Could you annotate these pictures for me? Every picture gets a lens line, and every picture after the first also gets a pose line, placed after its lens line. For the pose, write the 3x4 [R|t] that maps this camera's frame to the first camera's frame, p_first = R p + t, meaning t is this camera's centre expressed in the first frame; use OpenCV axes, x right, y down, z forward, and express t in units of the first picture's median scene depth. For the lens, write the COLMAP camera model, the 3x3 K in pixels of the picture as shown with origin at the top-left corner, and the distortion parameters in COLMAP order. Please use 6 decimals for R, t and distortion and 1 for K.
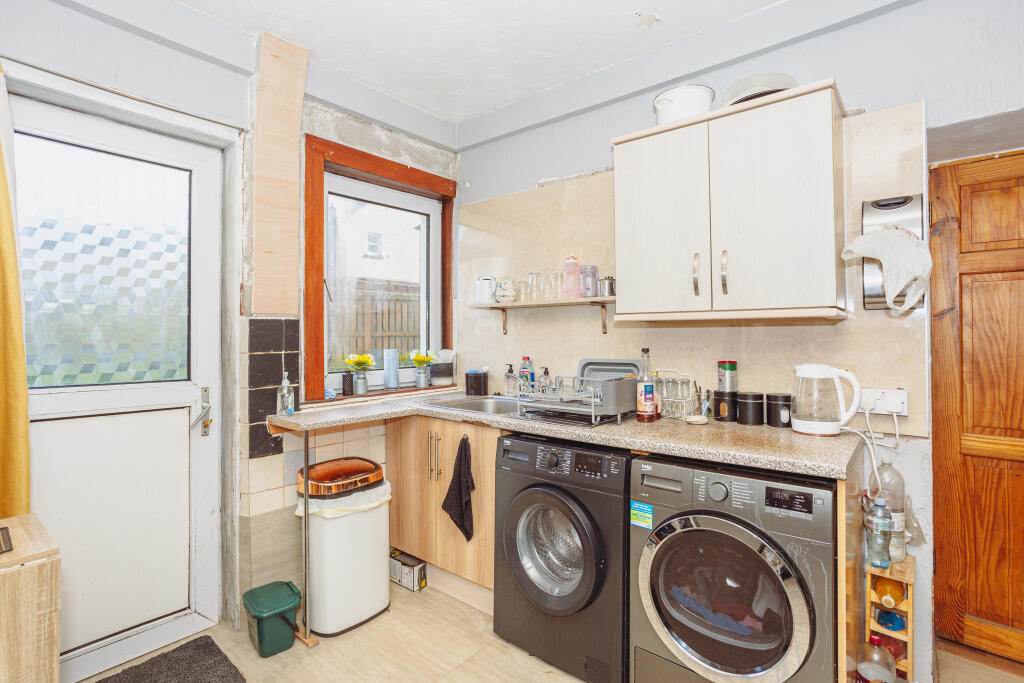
lens RADIAL K [[499.9, 0, 514.1], [0, 499.9, 331.1], [0, 0, 1]] dist [-0.057893, 0.038227]
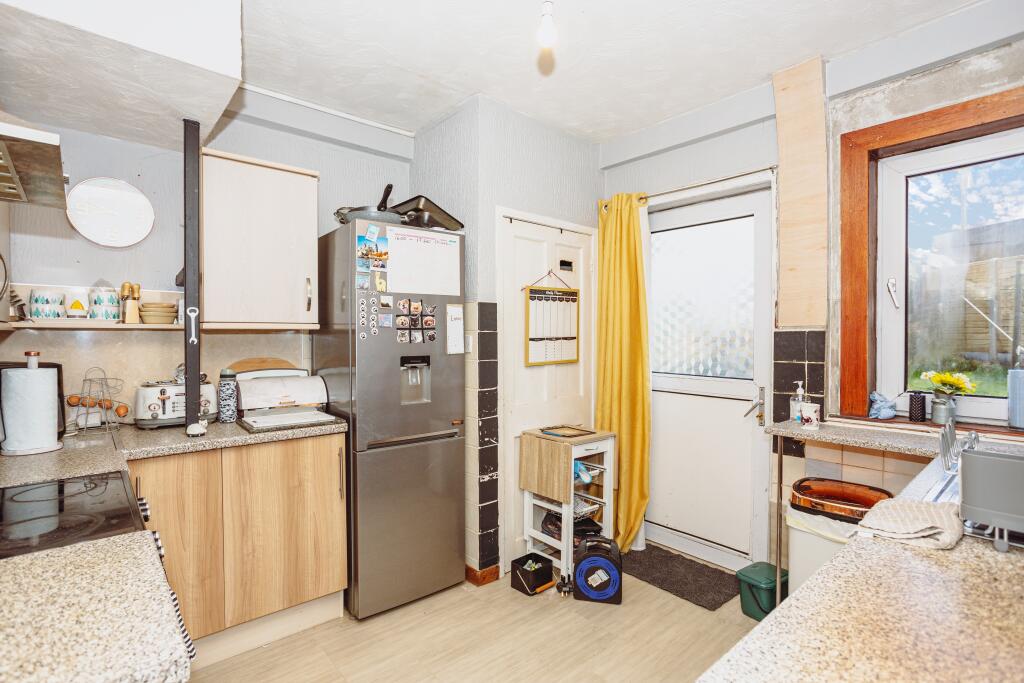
lens RADIAL K [[503.5, 0, 507.7], [0, 503.5, 341.0], [0, 0, 1]] dist [-0.056674, 0.038573]
pose [[-0.172560, 0.012862, -0.984915, 0.696473], [0.006334, 0.999909, 0.011948, -0.019565], [0.984979, -0.004177, -0.172626, 0.575084]]
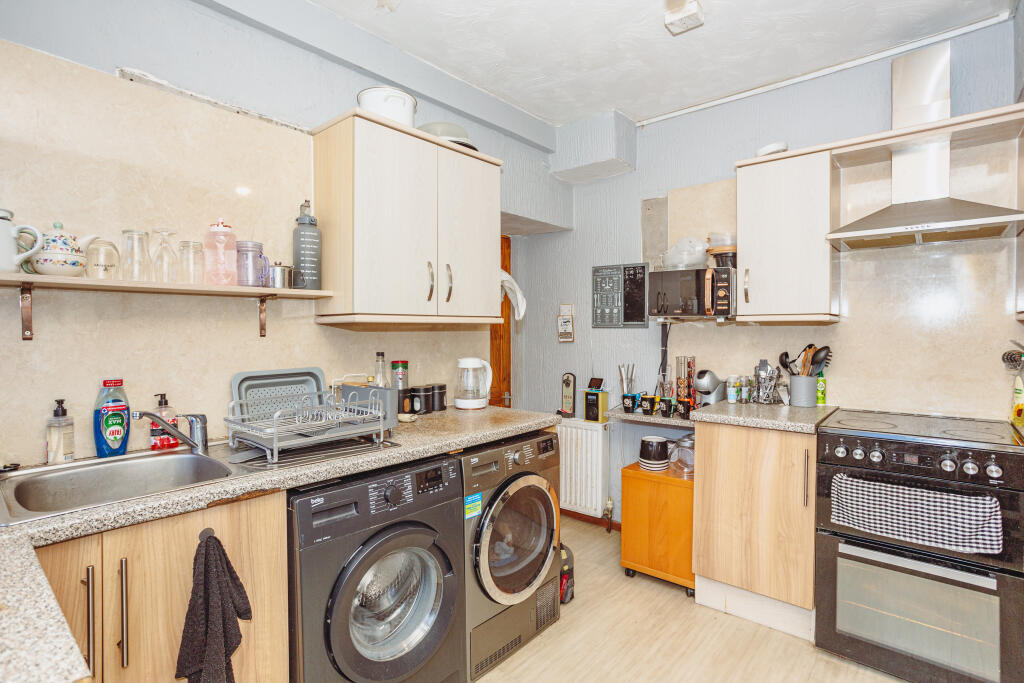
lens RADIAL K [[503.5, 0, 507.7], [0, 503.5, 341.0], [0, 0, 1]] dist [-0.056674, 0.038573]
pose [[0.026675, -0.014878, 0.999533, -0.643189], [-0.004218, 0.999879, 0.014996, -0.001593], [-0.999635, -0.004617, 0.026609, 0.703761]]
